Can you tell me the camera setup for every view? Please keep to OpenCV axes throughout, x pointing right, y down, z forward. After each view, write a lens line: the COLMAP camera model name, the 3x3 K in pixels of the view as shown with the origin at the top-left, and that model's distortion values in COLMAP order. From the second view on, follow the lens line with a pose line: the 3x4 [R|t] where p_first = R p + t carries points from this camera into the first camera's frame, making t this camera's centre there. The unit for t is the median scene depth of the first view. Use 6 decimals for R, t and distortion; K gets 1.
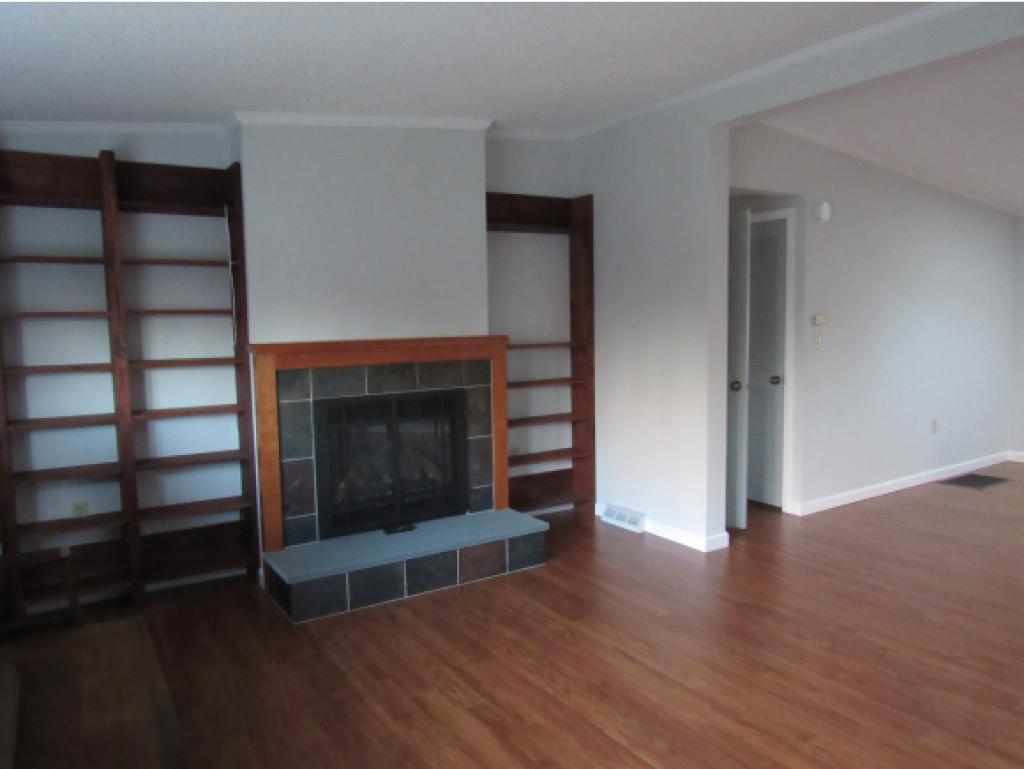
lens RADIAL K [[729.5, 0, 512.0], [0, 729.5, 384.5], [0, 0, 1]] dist [-0.001056, 0.001769]
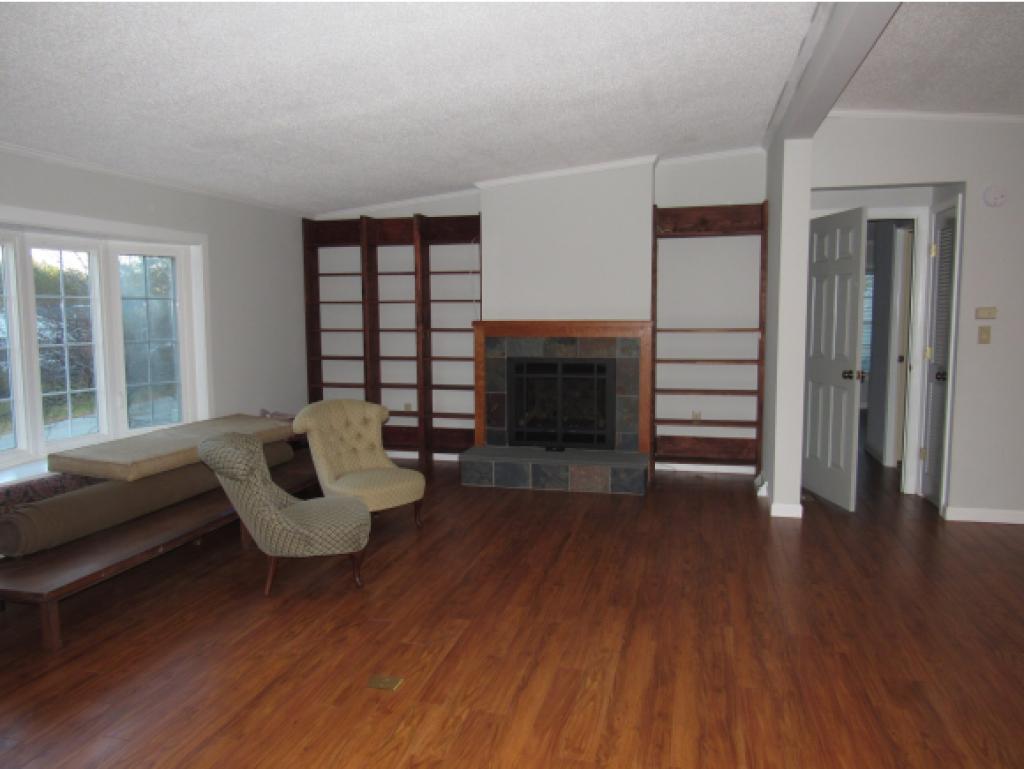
lens RADIAL K [[729.5, 0, 512.0], [0, 729.5, 384.5], [0, 0, 1]] dist [-0.001056, 0.001769]
pose [[0.687316, 0.091580, -0.720562, 0.888653], [-0.067744, 0.995778, 0.061941, -0.018073], [0.723193, 0.006240, 0.690618, -0.087610]]
